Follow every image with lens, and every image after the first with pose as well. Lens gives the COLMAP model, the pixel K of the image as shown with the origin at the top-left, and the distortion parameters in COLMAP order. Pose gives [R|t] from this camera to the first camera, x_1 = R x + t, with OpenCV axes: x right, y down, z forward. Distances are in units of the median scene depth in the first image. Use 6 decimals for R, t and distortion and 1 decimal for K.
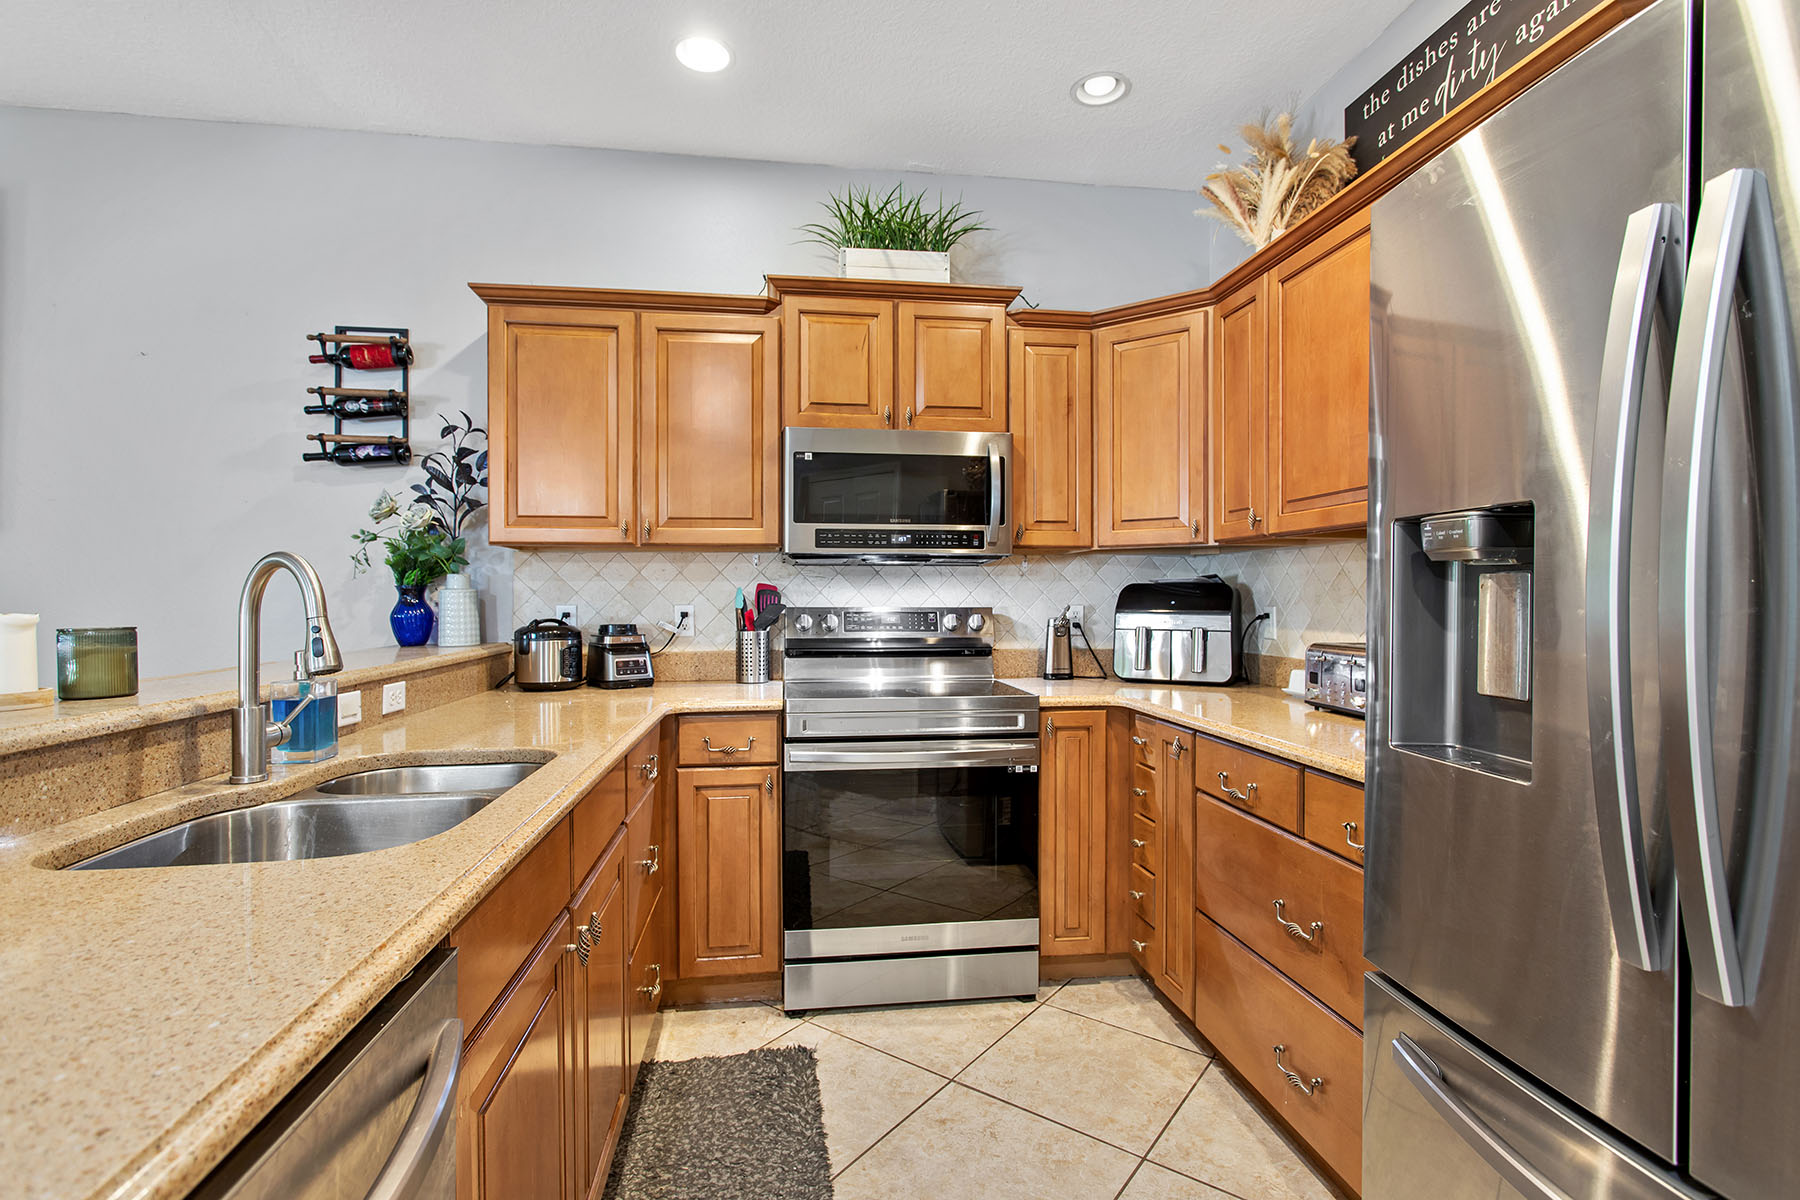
lens RADIAL K [[839.9, 0, 904.1], [0, 839.9, 601.2], [0, 0, 1]] dist [-0.003237, -0.000011]
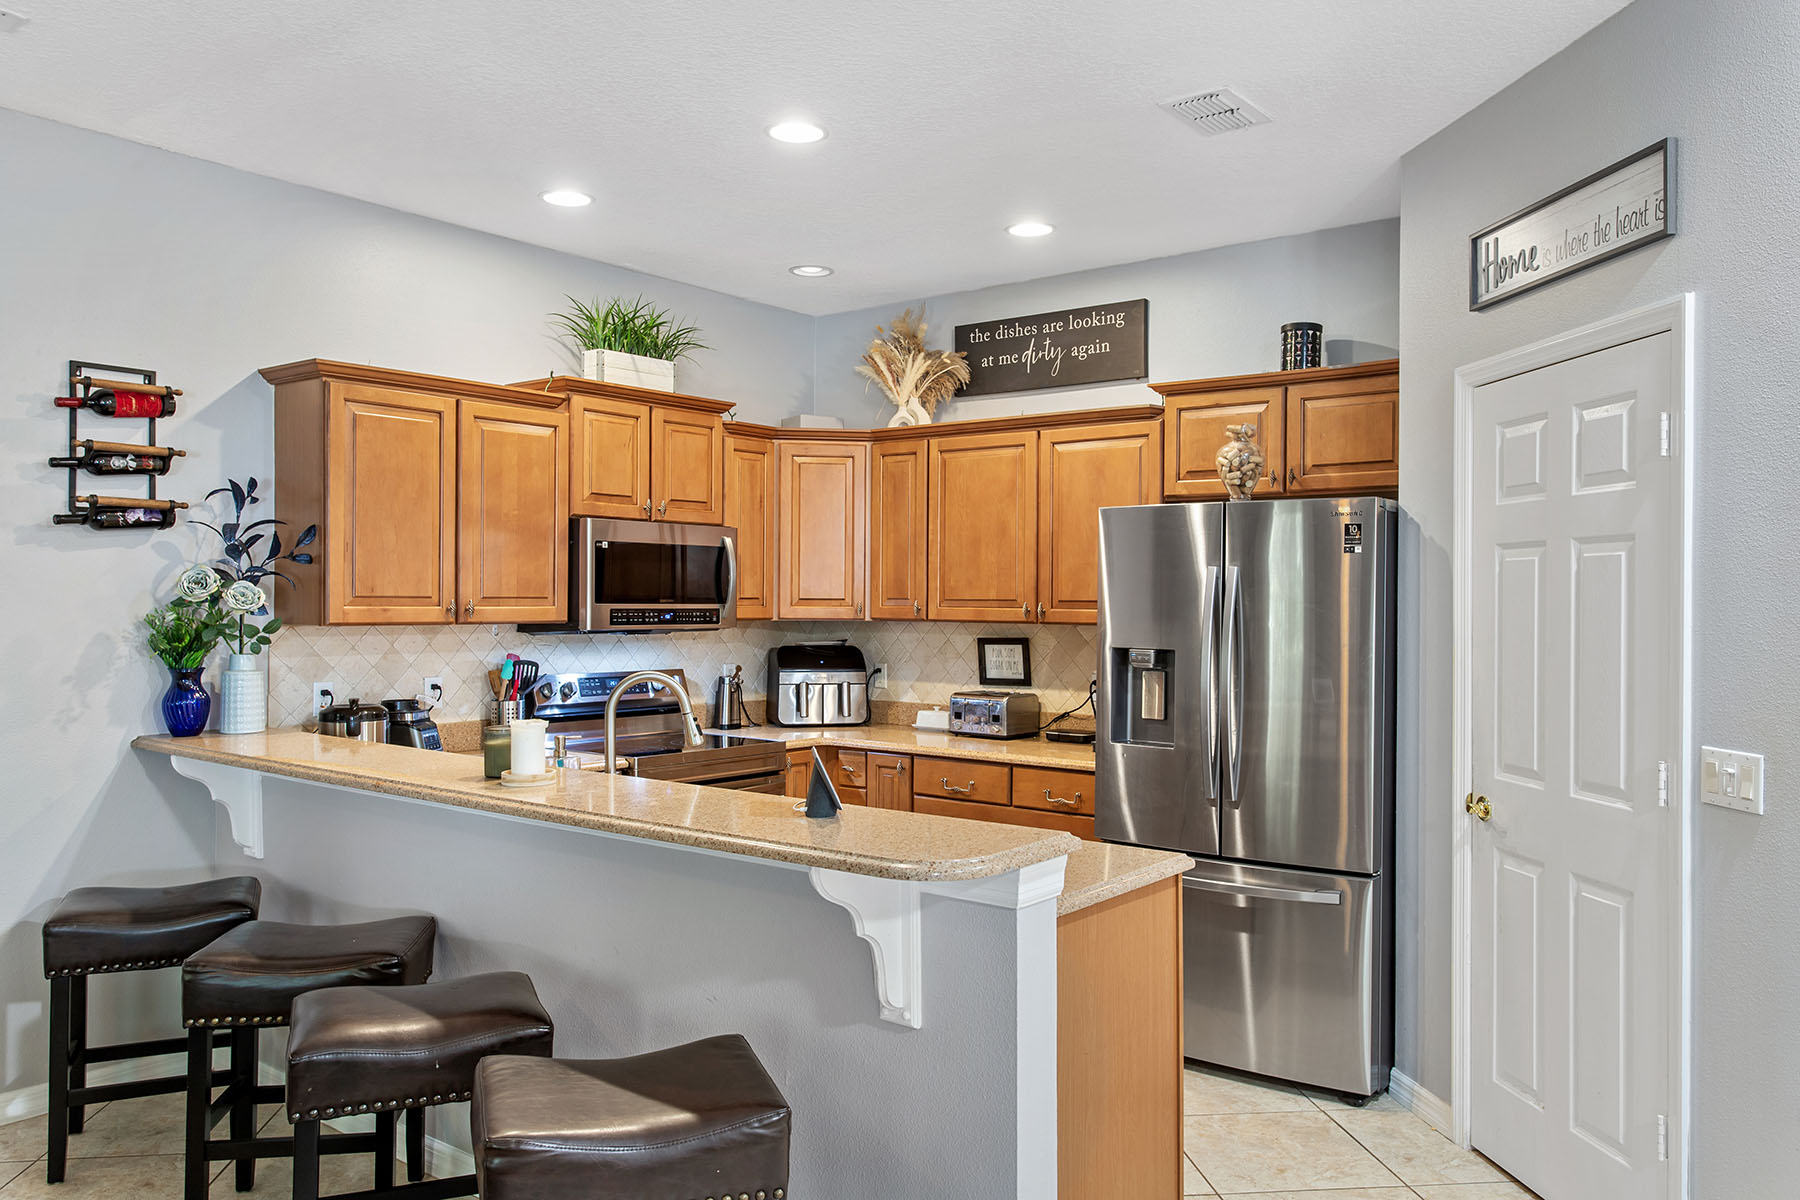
lens RADIAL K [[1335.5, 0, 898.6], [0, 1335.5, 600.1], [0, 0, 1]] dist [0.005431, 0.011746]
pose [[0.723188, 0.005025, 0.690633, -1.026169], [-0.004299, 0.999987, -0.002774, -0.090199], [-0.690638, -0.000963, 0.723200, -0.551762]]
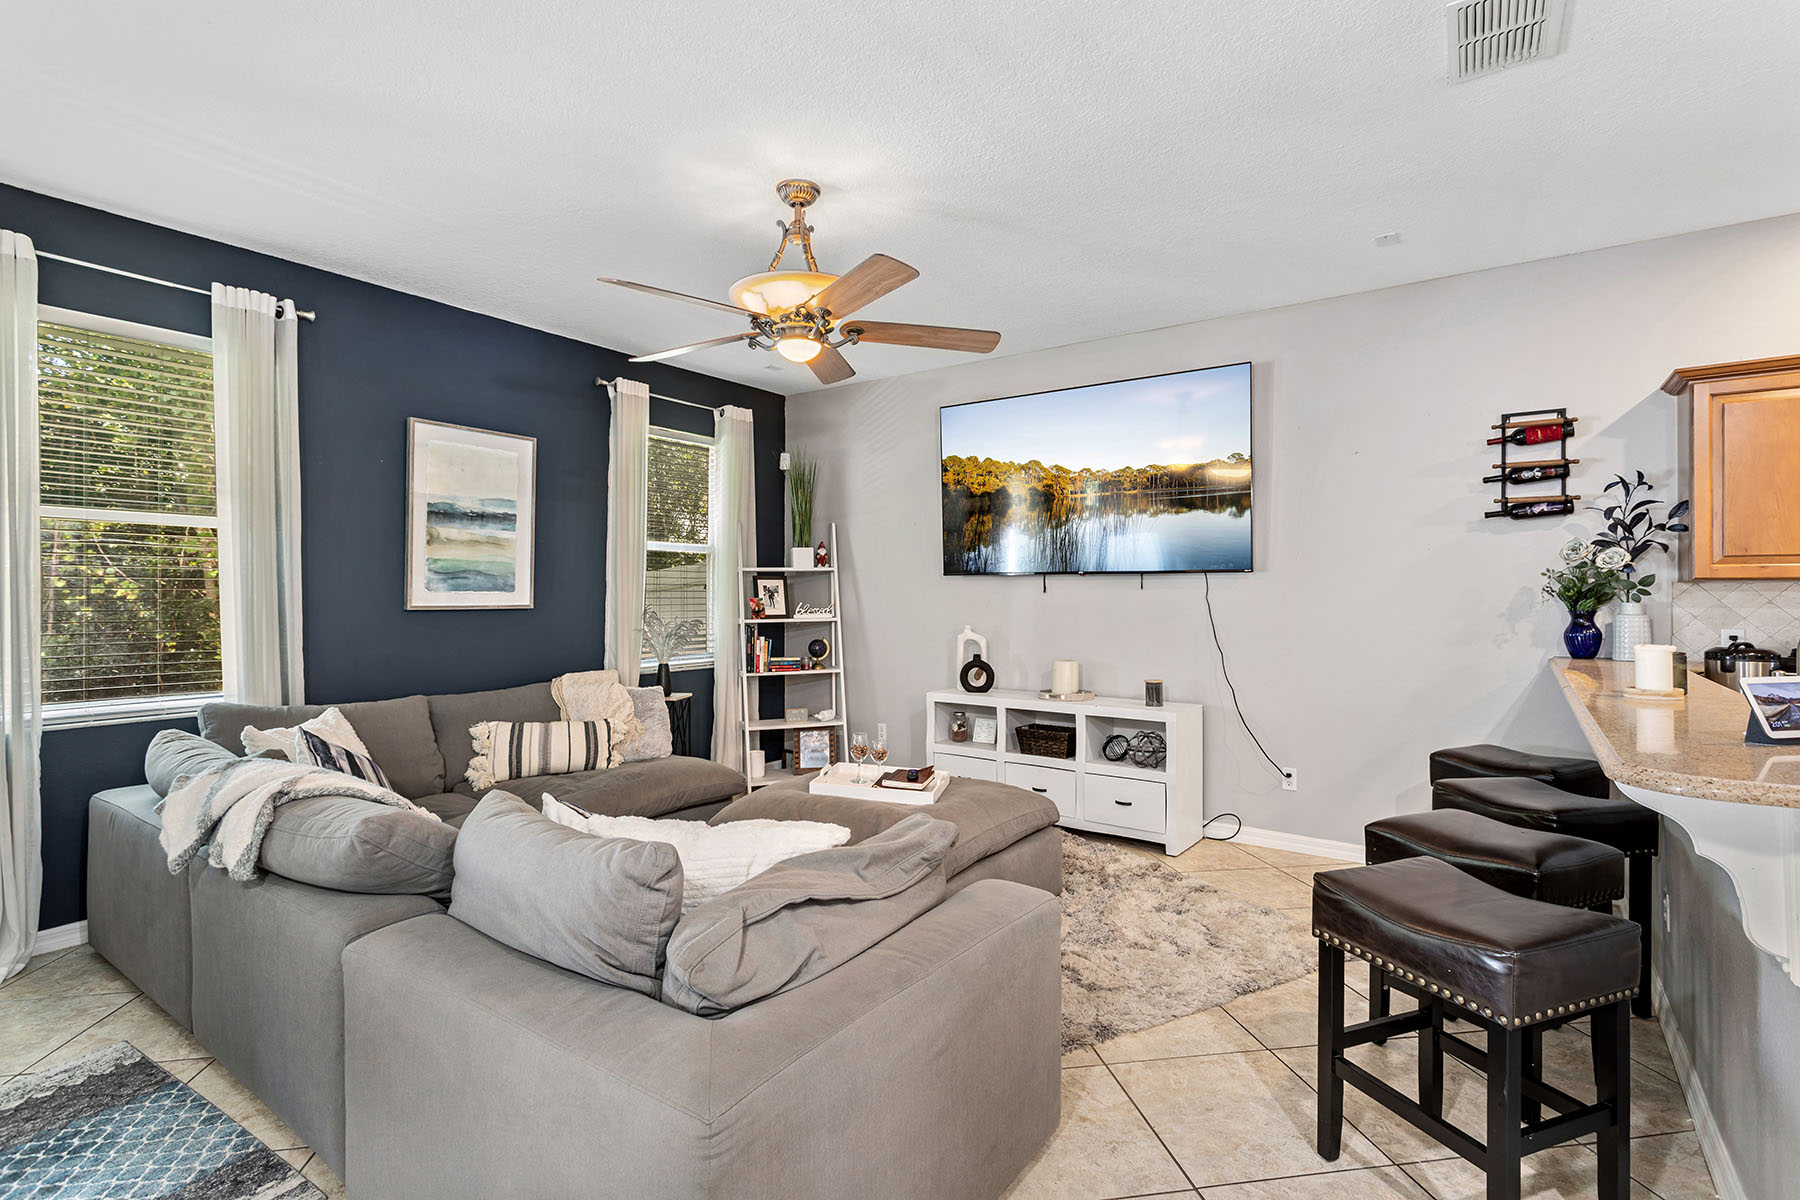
lens RADIAL K [[851.9, 0, 899.7], [0, 851.9, 588.2], [0, 0, 1]] dist [0.003244, 0.000406]
pose [[0.725274, -0.001101, -0.688459, -0.448646], [-0.005401, 0.999959, -0.007289, -0.038214], [0.688439, 0.009005, 0.725238, -0.650350]]
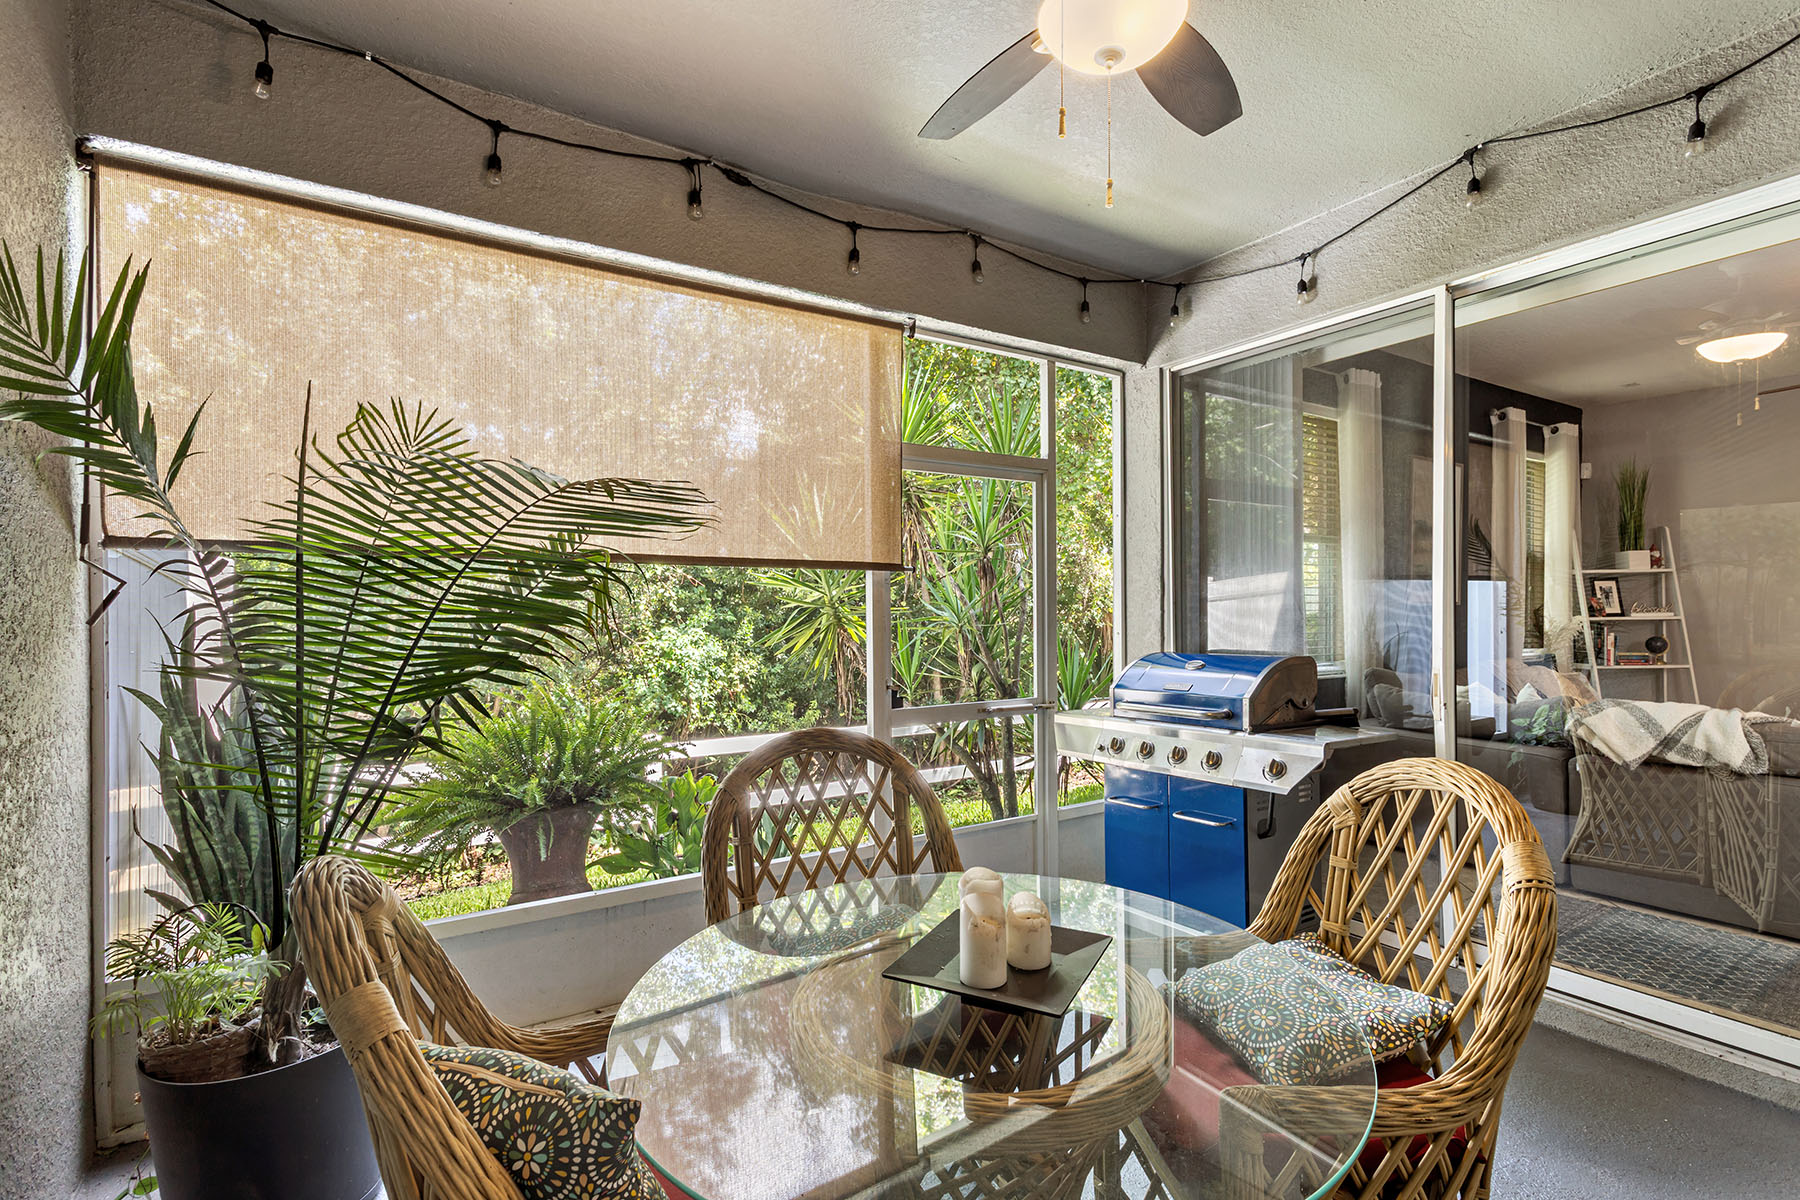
lens RADIAL K [[864.0, 0, 902.2], [0, 864.0, 593.0], [0, 0, 1]] dist [0.003200, 0.001393]
pose [[0.420824, -0.018132, -0.906961, -0.822393], [-0.000671, 0.999794, -0.020299, 0.007545], [0.907142, 0.009151, 0.420725, -2.007685]]
